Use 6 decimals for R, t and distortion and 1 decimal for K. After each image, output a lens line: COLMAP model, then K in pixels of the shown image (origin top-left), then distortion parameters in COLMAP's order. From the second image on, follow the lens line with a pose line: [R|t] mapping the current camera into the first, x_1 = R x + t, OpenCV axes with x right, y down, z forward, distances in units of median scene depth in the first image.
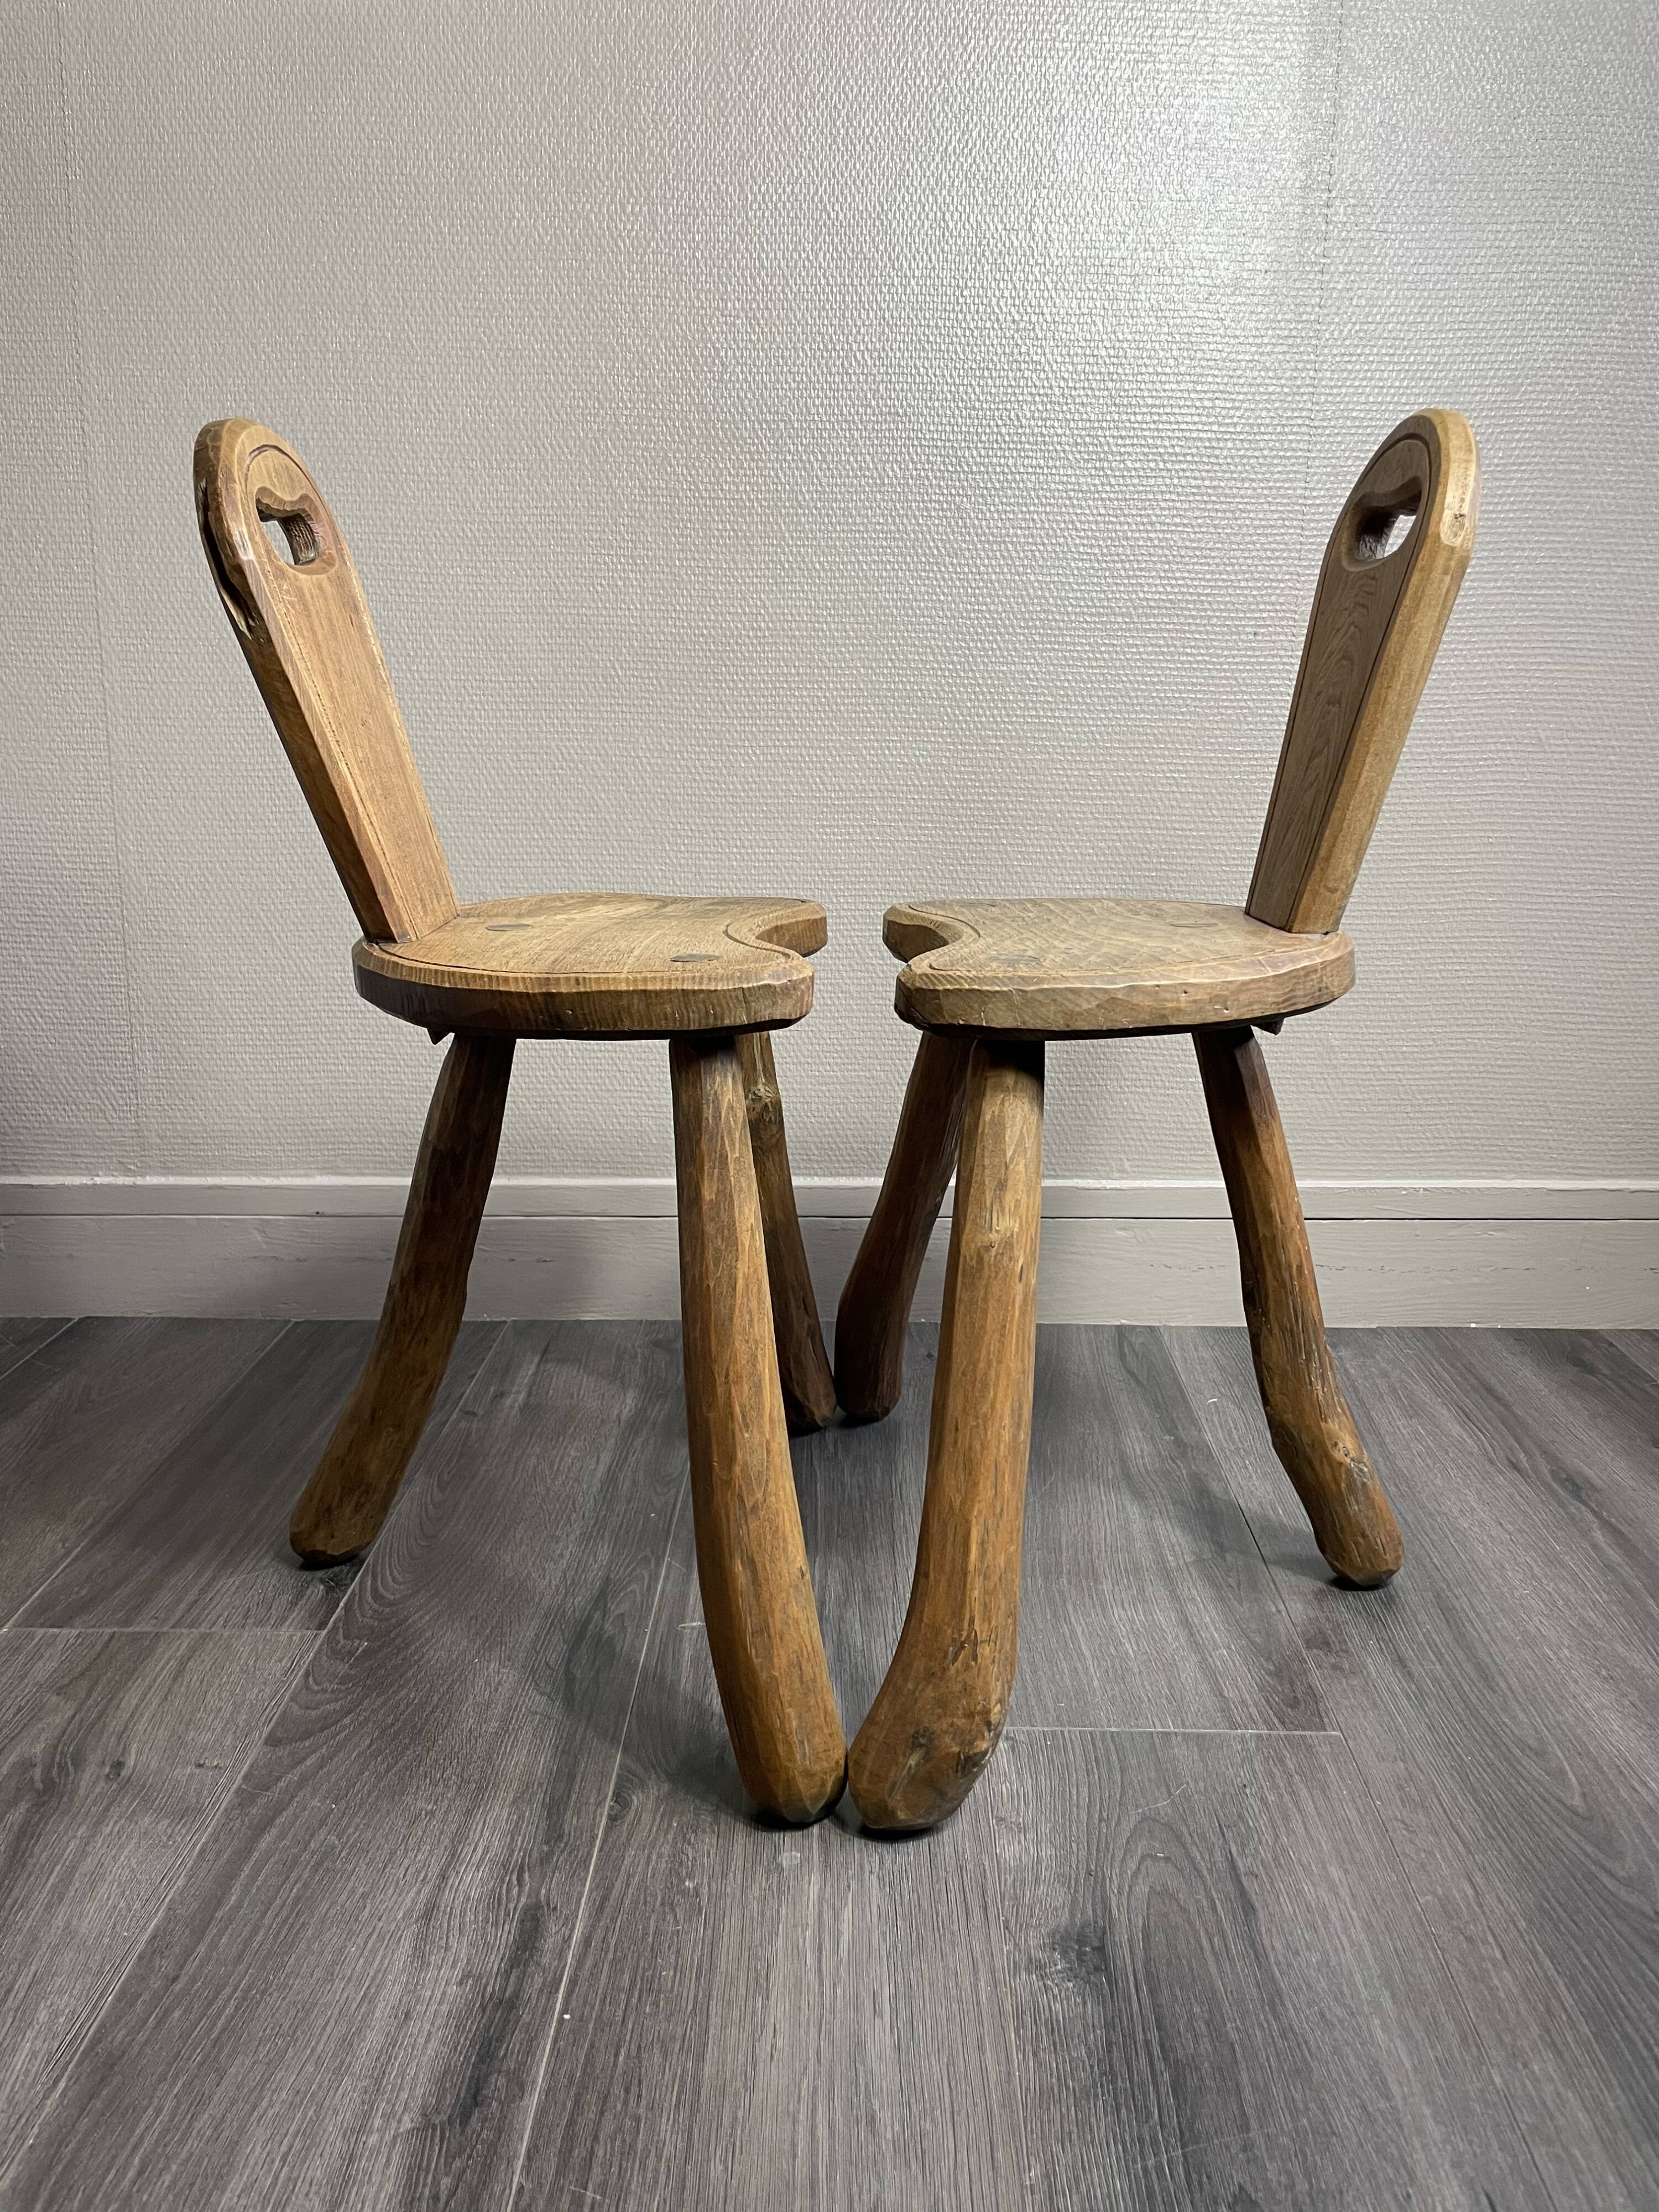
lens RADIAL K [[1715.5, 0, 826.4], [0, 1715.5, 1097.6], [0, 0, 1]] dist [0.086475, -0.124777]
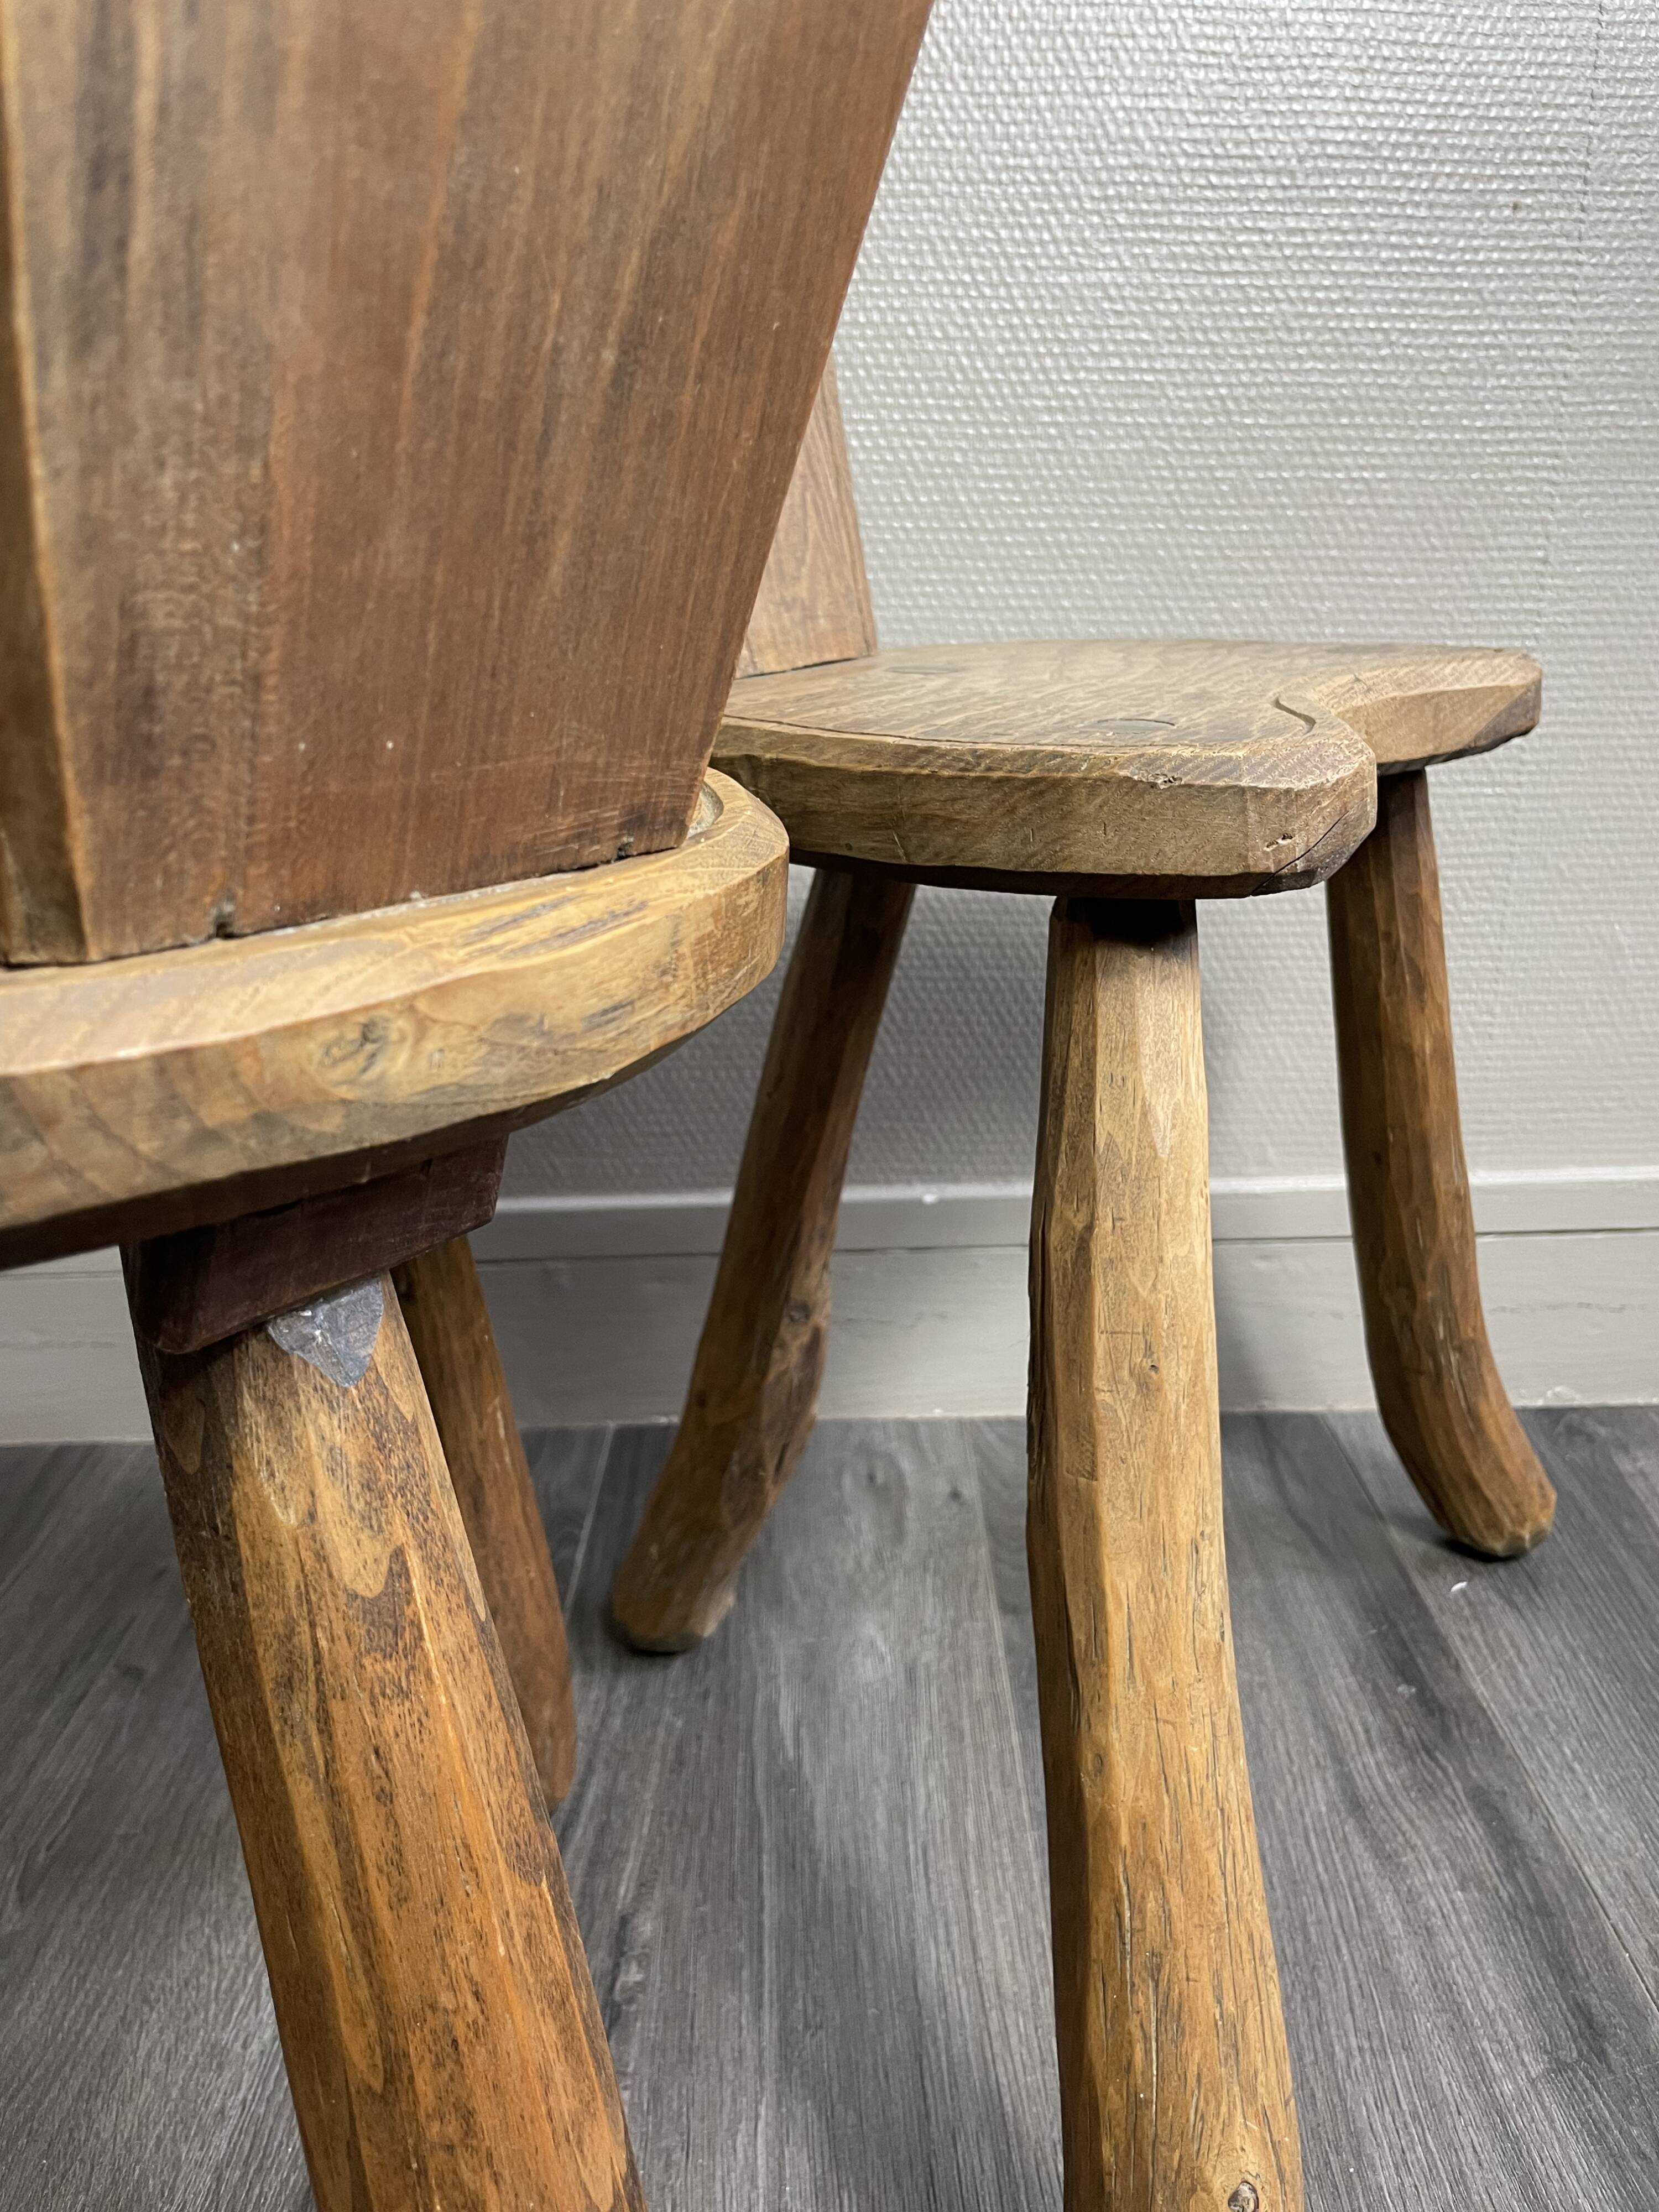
lens RADIAL K [[1706.0, 0, 841.5], [0, 1706.0, 1082.5], [0, 0, 1]] dist [0.081811, -0.129730]
pose [[0.999208, -0.030845, 0.025133, 0.017016], [0.028749, 0.996391, 0.079862, -0.063207], [-0.027506, -0.079076, 0.996489, 0.696326]]
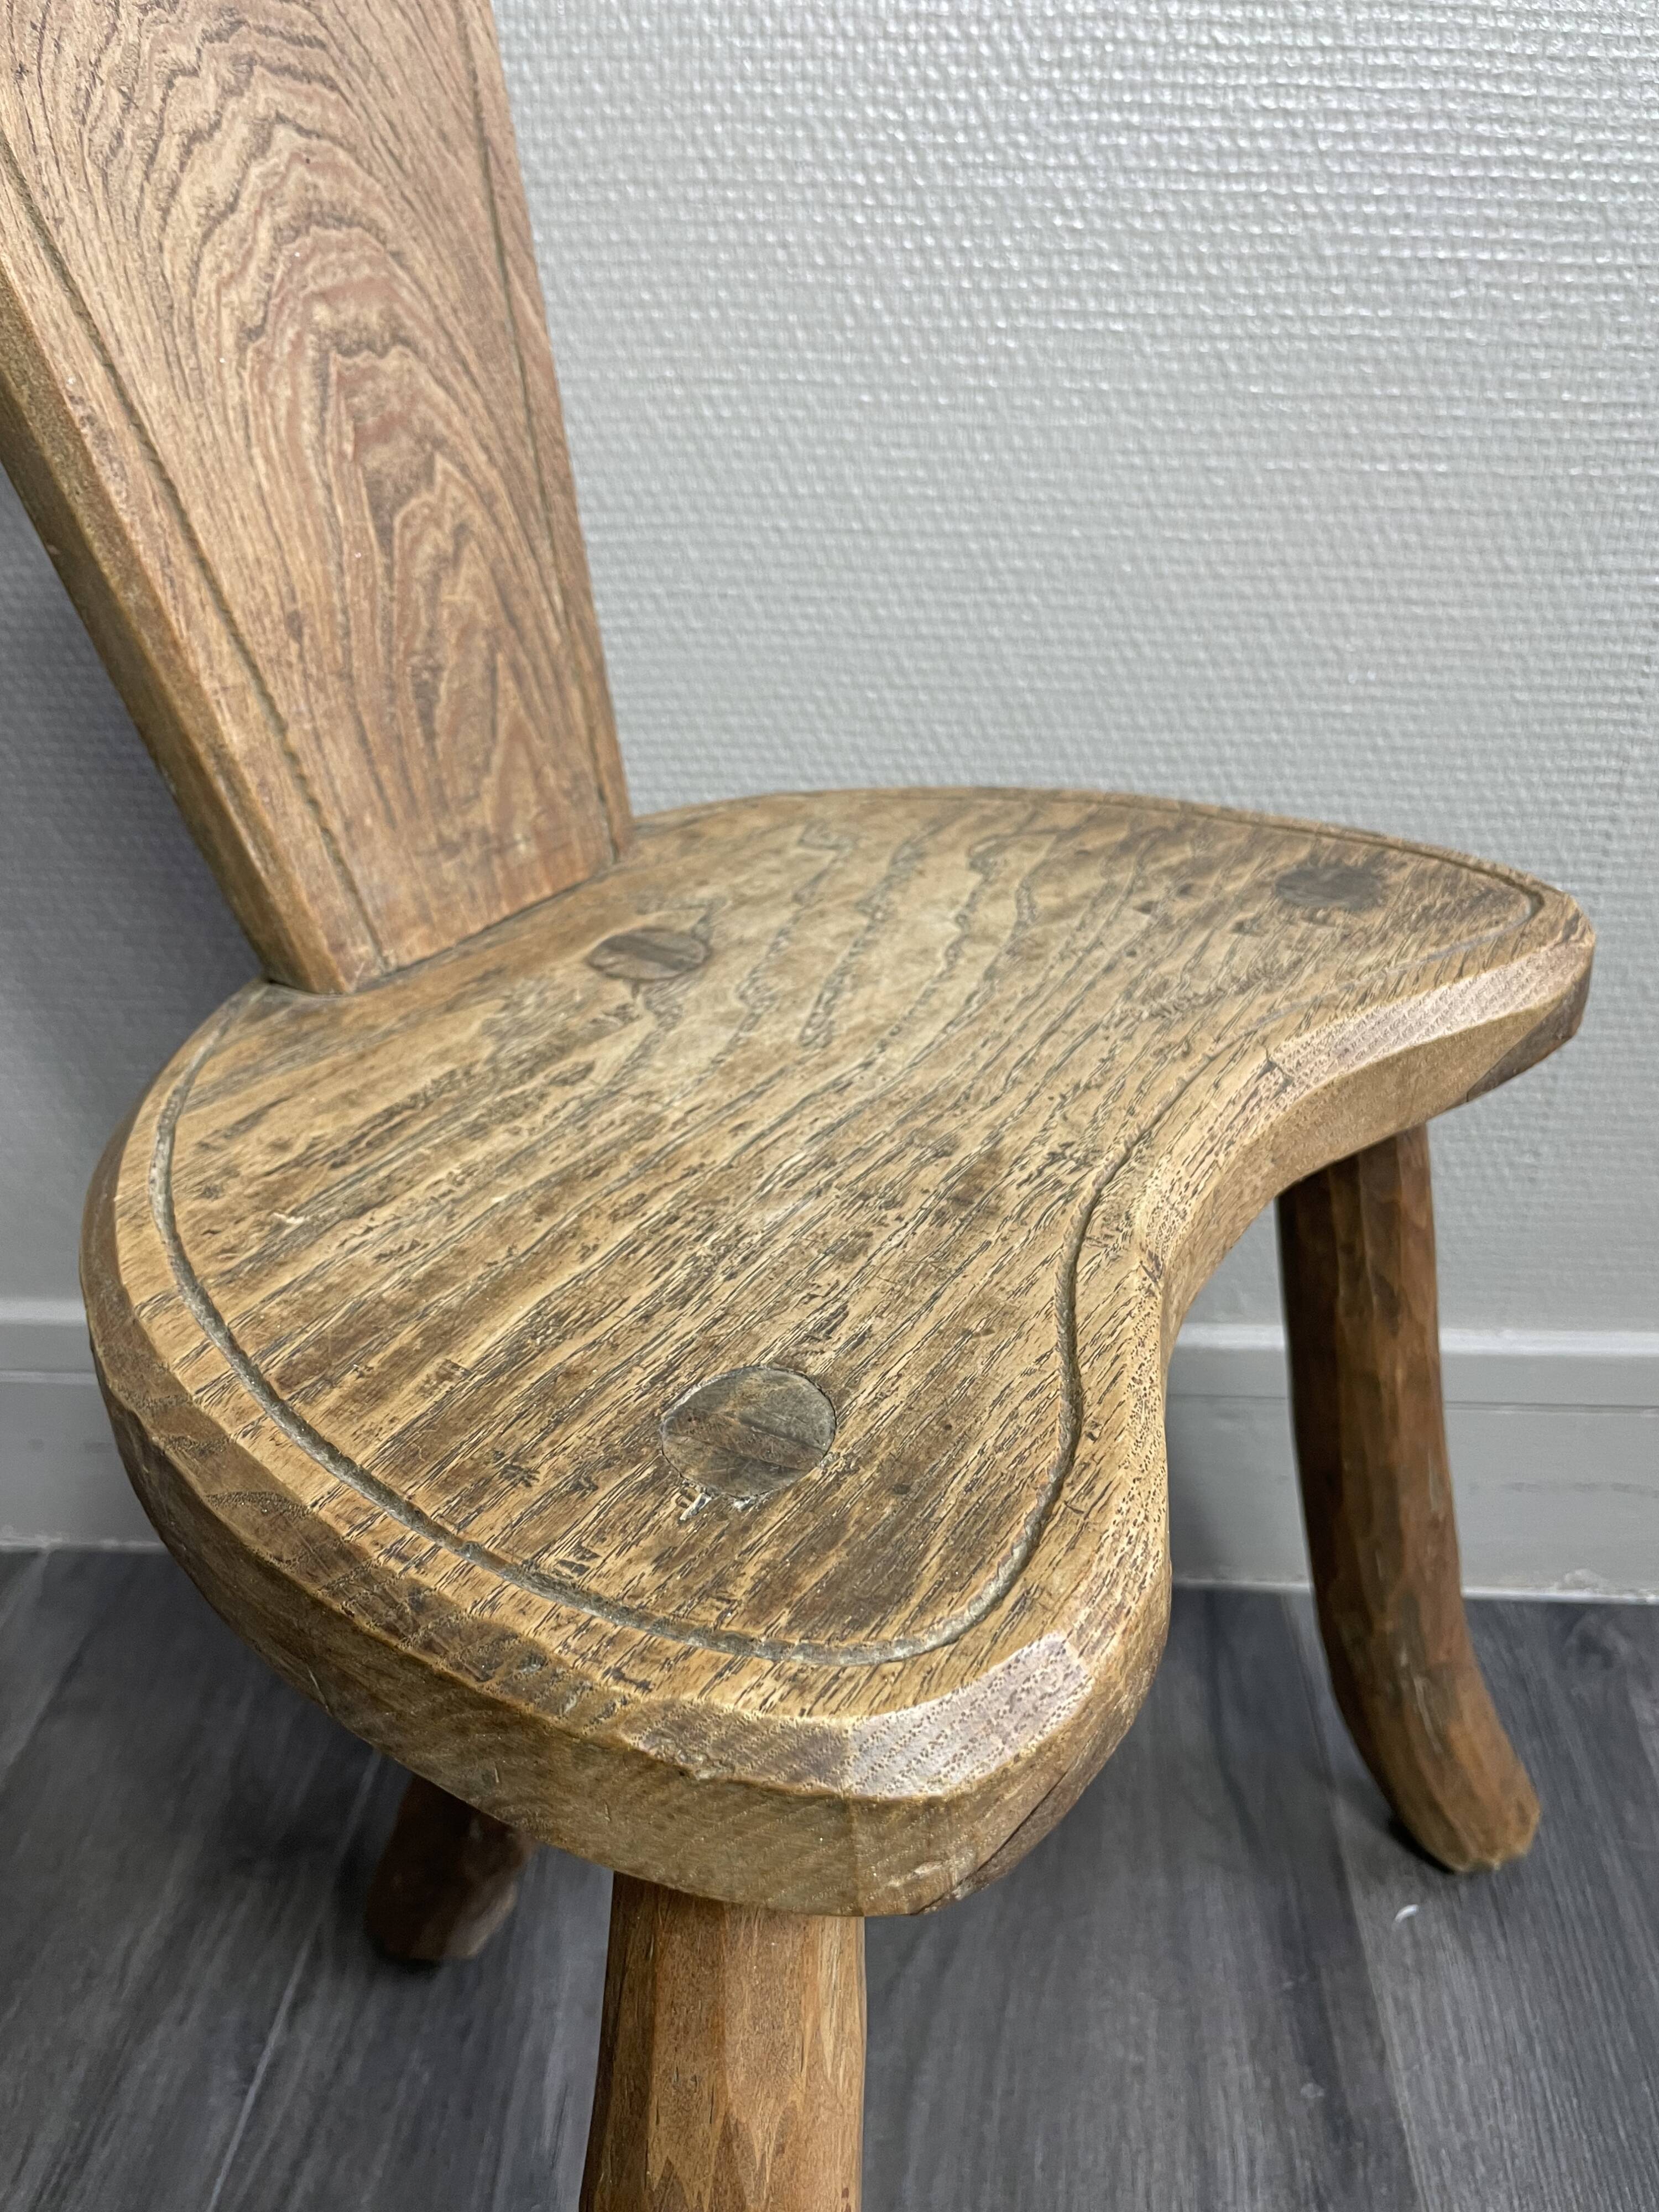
lens RADIAL K [[1718.8, 0, 832.8], [0, 1718.8, 1090.7], [0, 0, 1]] dist [0.088063, -0.147691]
pose [[0.999185, 0.005774, -0.039950, 0.133658], [0.004554, 0.967273, 0.253696, -0.243679], [0.040107, -0.253671, 0.966459, 0.919998]]
